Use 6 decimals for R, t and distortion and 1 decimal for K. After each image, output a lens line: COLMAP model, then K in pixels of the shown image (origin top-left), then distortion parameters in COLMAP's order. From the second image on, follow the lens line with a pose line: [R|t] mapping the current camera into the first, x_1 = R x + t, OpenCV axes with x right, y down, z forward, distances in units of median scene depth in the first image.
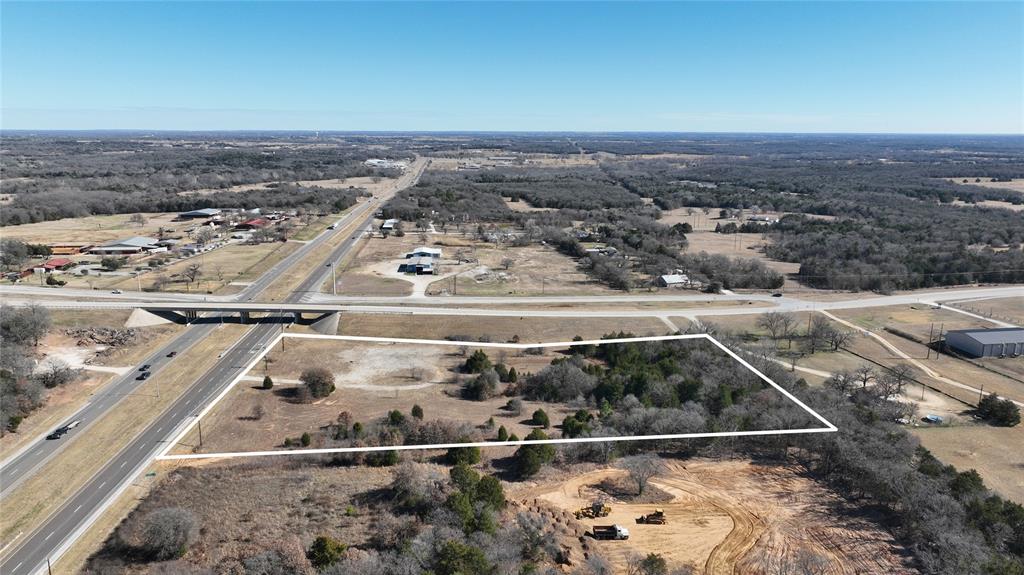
lens RADIAL K [[717.8, 0, 514.2], [0, 717.8, 284.3], [0, 0, 1]] dist [0.008359, 0.002523]
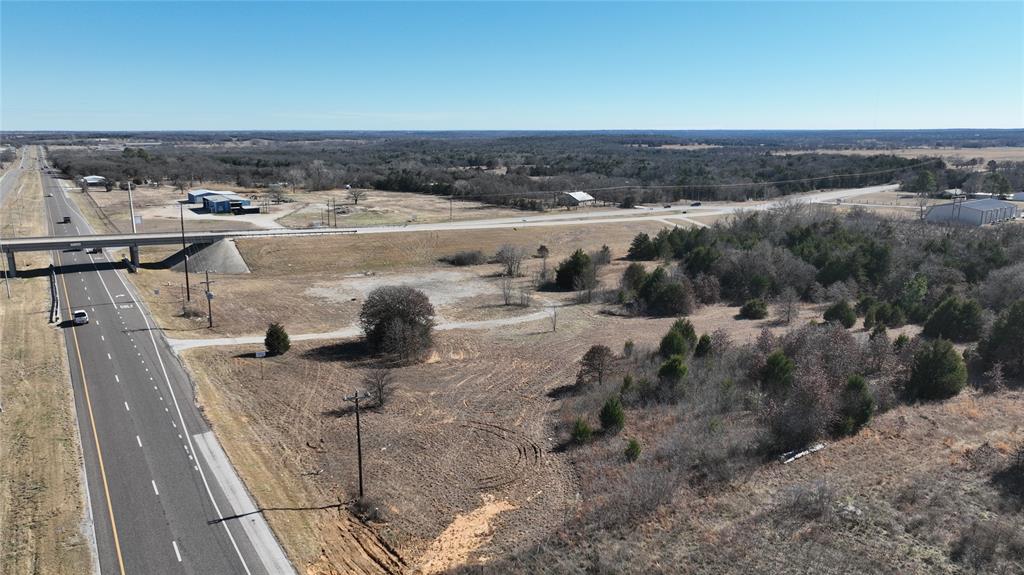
lens RADIAL K [[717.8, 0, 512.4], [0, 717.8, 285.3], [0, 0, 1]] dist [0.008359, 0.002523]
pose [[0.880926, -0.108481, 0.460653, -0.370799], [0.107529, 0.993796, 0.028399, 0.098015], [-0.460876, 0.024516, 0.887126, 0.512001]]
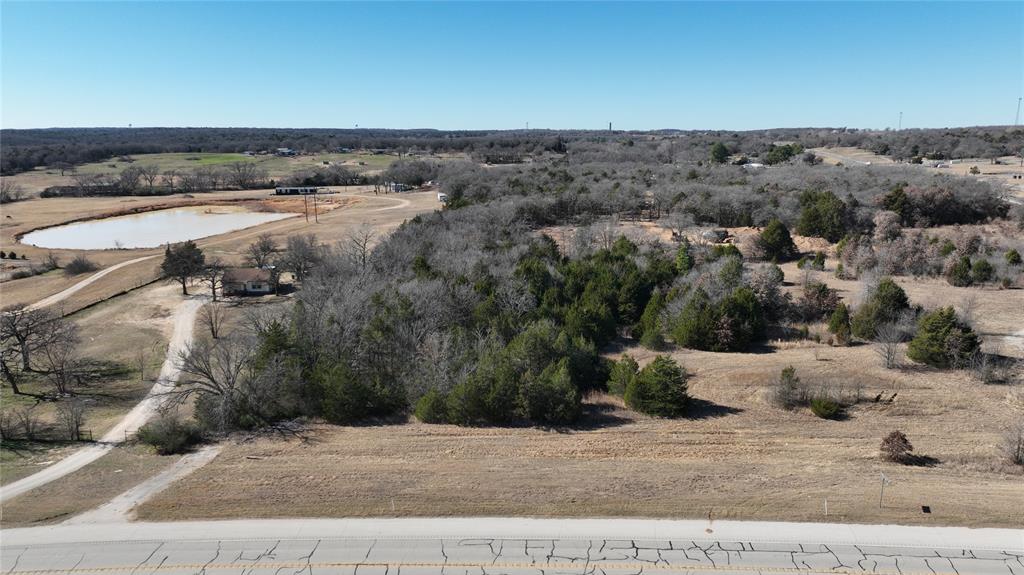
lens RADIAL K [[717.8, 0, 515.6], [0, 717.8, 296.1], [0, 0, 1]] dist [0.008359, 0.002523]
pose [[-0.962374, -0.066315, 0.263514, 0.078994], [0.051923, 0.907016, 0.417884, -0.097594], [-0.266723, 0.415843, -0.869445, 1.424091]]
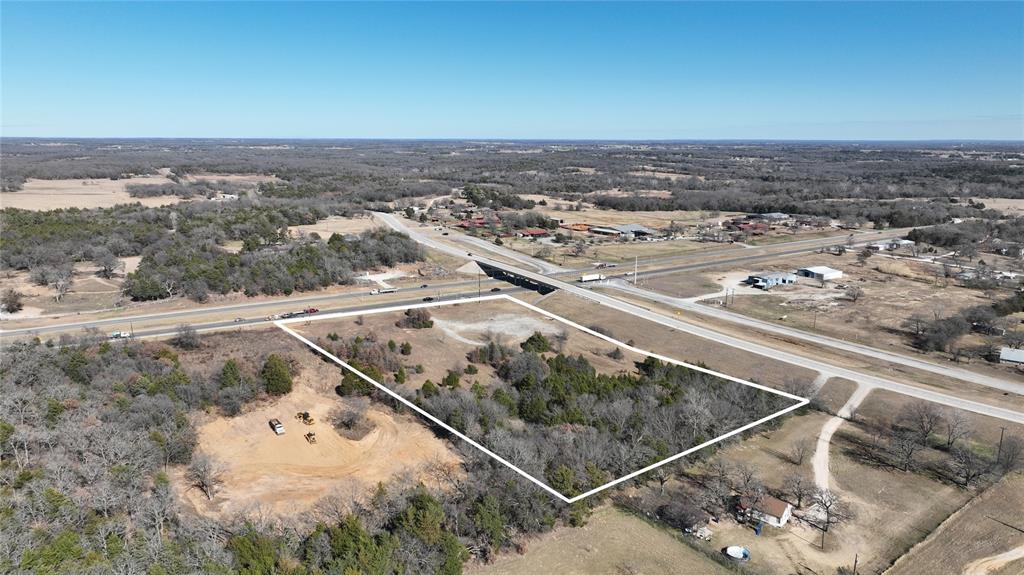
lens RADIAL K [[717.8, 0, 515.1], [0, 717.8, 285.9], [0, 0, 1]] dist [0.008359, 0.002523]
pose [[0.506379, 0.173968, -0.844580, 0.873632], [-0.183916, 0.978690, 0.091324, -0.075207], [0.842470, 0.109087, 0.527583, 0.372031]]
